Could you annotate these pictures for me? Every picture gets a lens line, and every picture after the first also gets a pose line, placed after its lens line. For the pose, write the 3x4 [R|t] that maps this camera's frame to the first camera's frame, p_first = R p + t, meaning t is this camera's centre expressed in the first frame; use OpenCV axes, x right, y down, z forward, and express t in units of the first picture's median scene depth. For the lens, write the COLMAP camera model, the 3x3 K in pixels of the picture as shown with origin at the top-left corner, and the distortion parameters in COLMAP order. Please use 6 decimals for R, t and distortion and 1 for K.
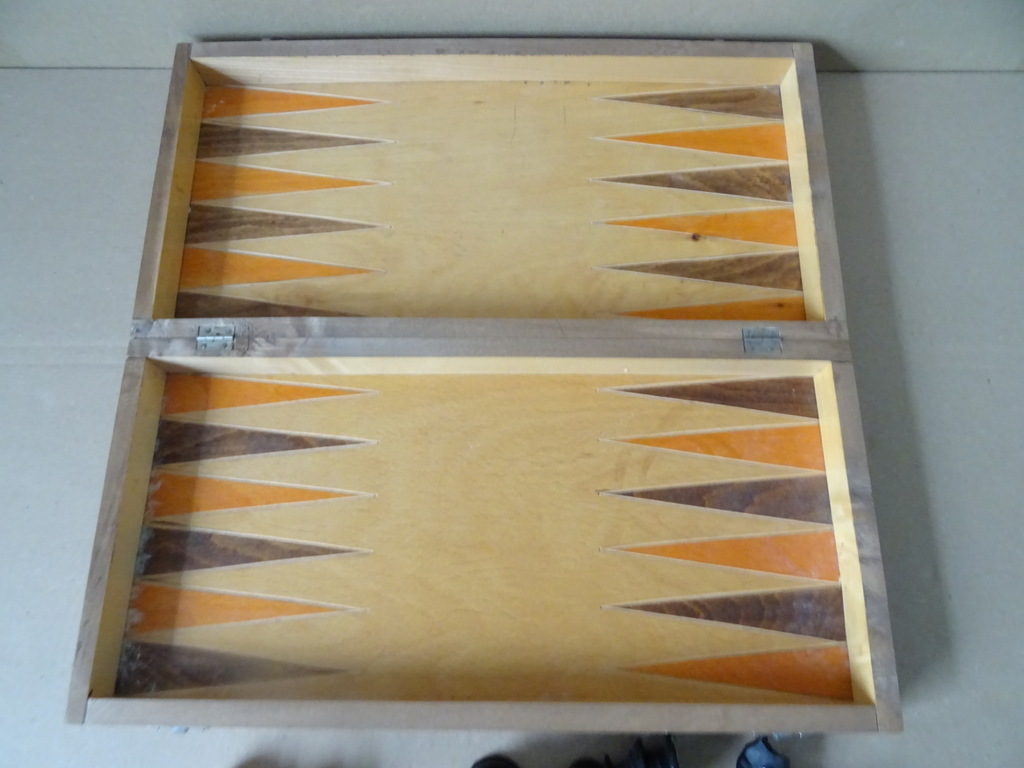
lens RADIAL K [[733.6, 0, 512.1], [0, 733.6, 388.7], [0, 0, 1]] dist [0.026787, 0.005772]
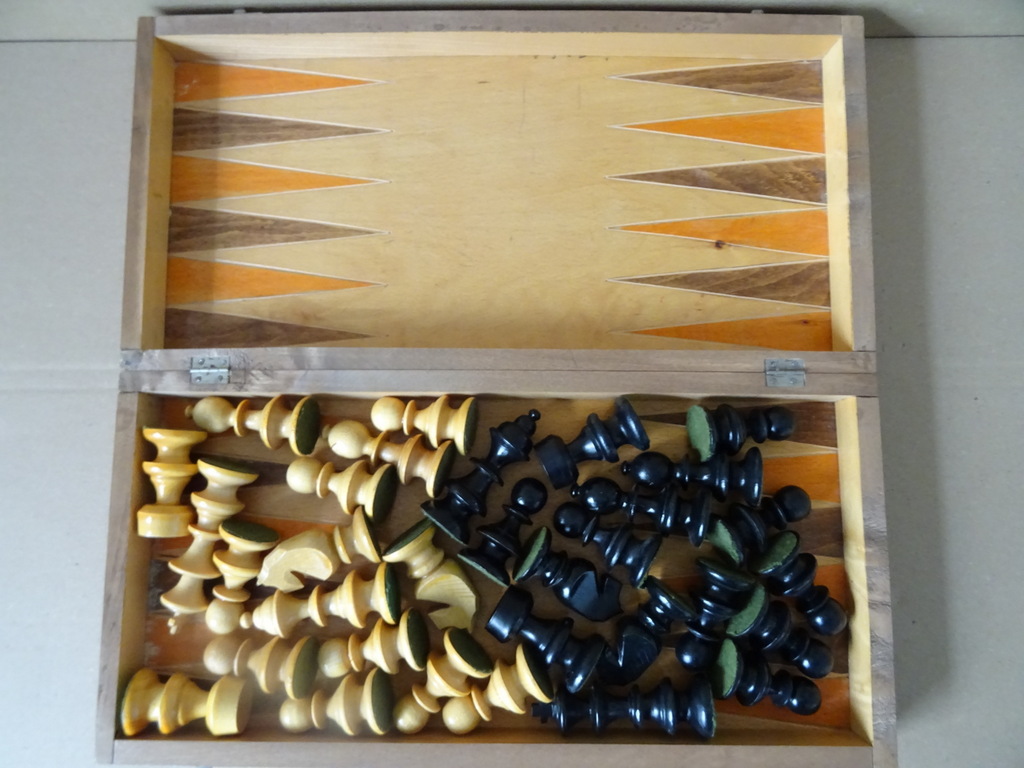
lens RADIAL K [[733.6, 0, 513.6], [0, 733.6, 382.7], [0, 0, 1]] dist [0.026787, 0.005772]
pose [[0.999997, -0.001981, 0.001417, -0.011036], [0.001680, 0.982284, 0.187392, -0.208866], [-0.001763, -0.187389, 0.982284, 0.057198]]
